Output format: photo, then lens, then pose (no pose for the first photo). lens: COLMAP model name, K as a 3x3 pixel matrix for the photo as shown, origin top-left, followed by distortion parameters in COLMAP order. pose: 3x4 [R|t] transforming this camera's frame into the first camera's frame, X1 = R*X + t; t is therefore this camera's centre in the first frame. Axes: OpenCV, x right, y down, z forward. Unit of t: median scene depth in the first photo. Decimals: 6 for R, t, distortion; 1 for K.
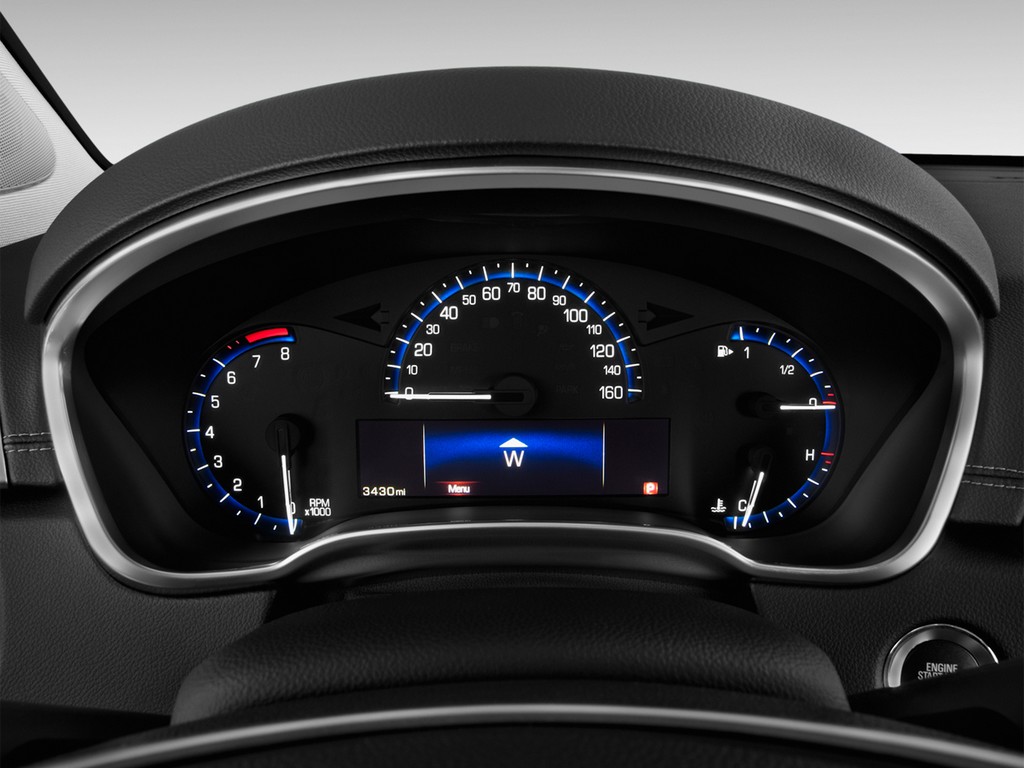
lens RADIAL K [[839.2, 0, 515.1], [0, 839.2, 379.3], [0, 0, 1]] dist [-0.145744, 0.047969]
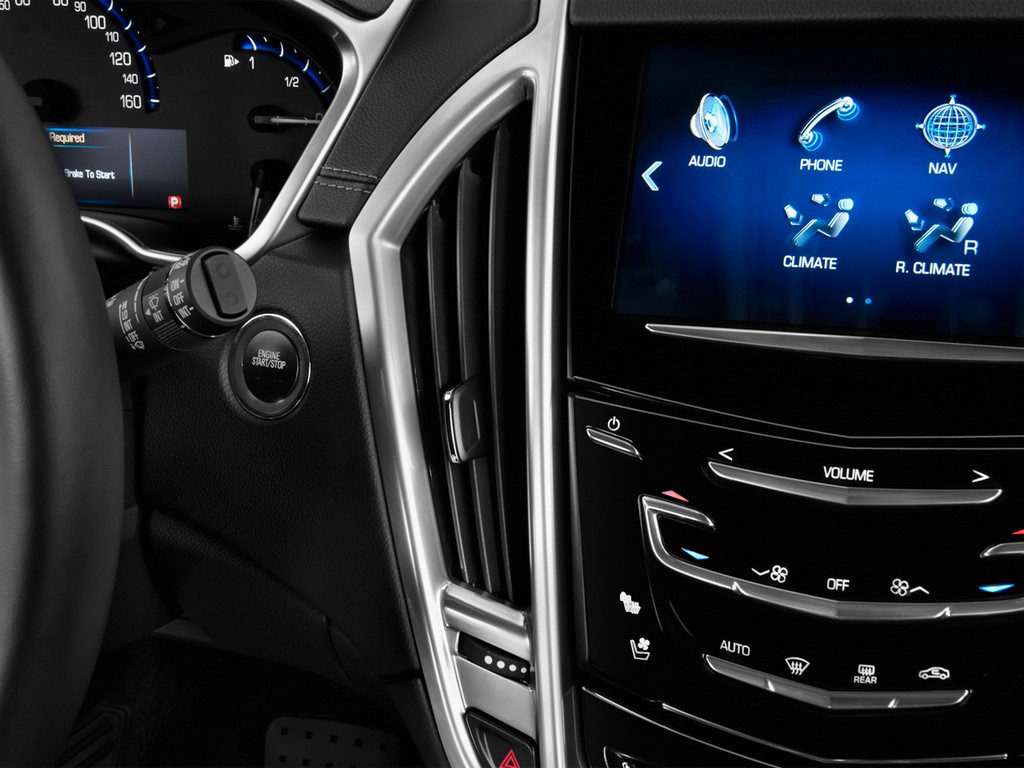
lens RADIAL K [[1461.3, 0, 464.6], [0, 1461.3, 443.8], [0, 0, 1]] dist [0.011274, 0.000000]
pose [[0.945266, 0.096190, -0.311801, 1.089000], [-0.044938, 0.984833, 0.167586, 0.108822], [0.323192, -0.144402, 0.935251, -0.584000]]
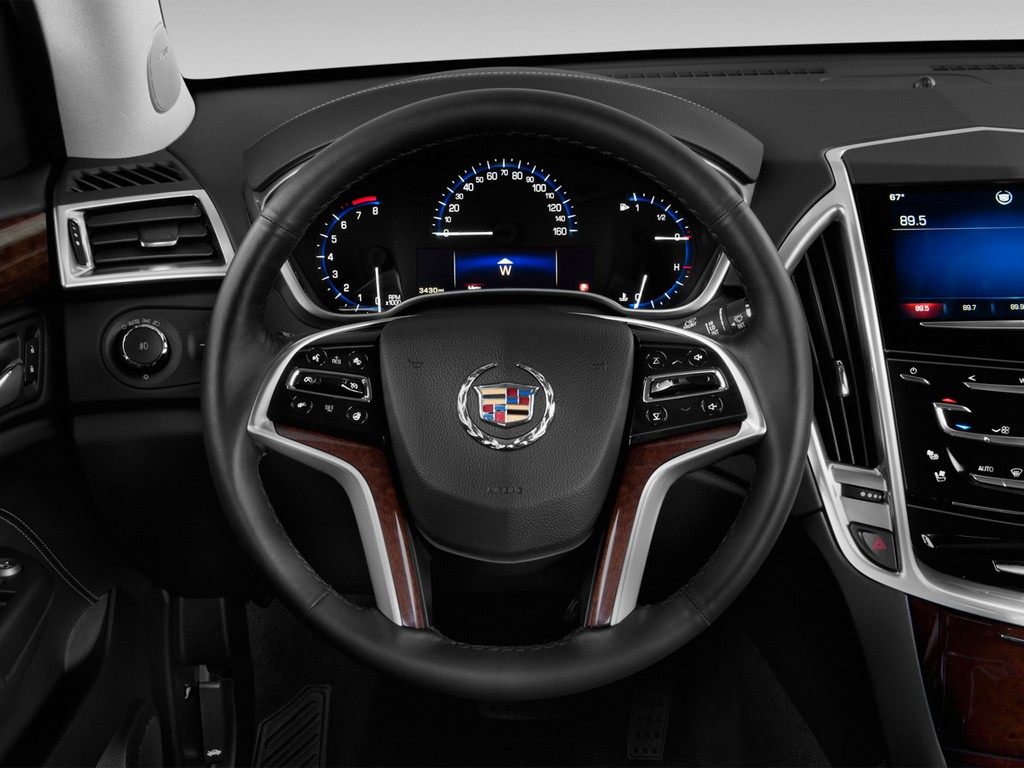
lens RADIAL K [[1461.3, 0, 507.3], [0, 1461.3, 404.2], [0, 0, 1]] dist [0.011274, 0.000000]
pose [[0.999940, -0.009603, -0.005254, 0.016097], [0.009797, 0.999224, 0.038149, 0.262661], [0.004884, -0.038199, 0.999258, -2.110360]]
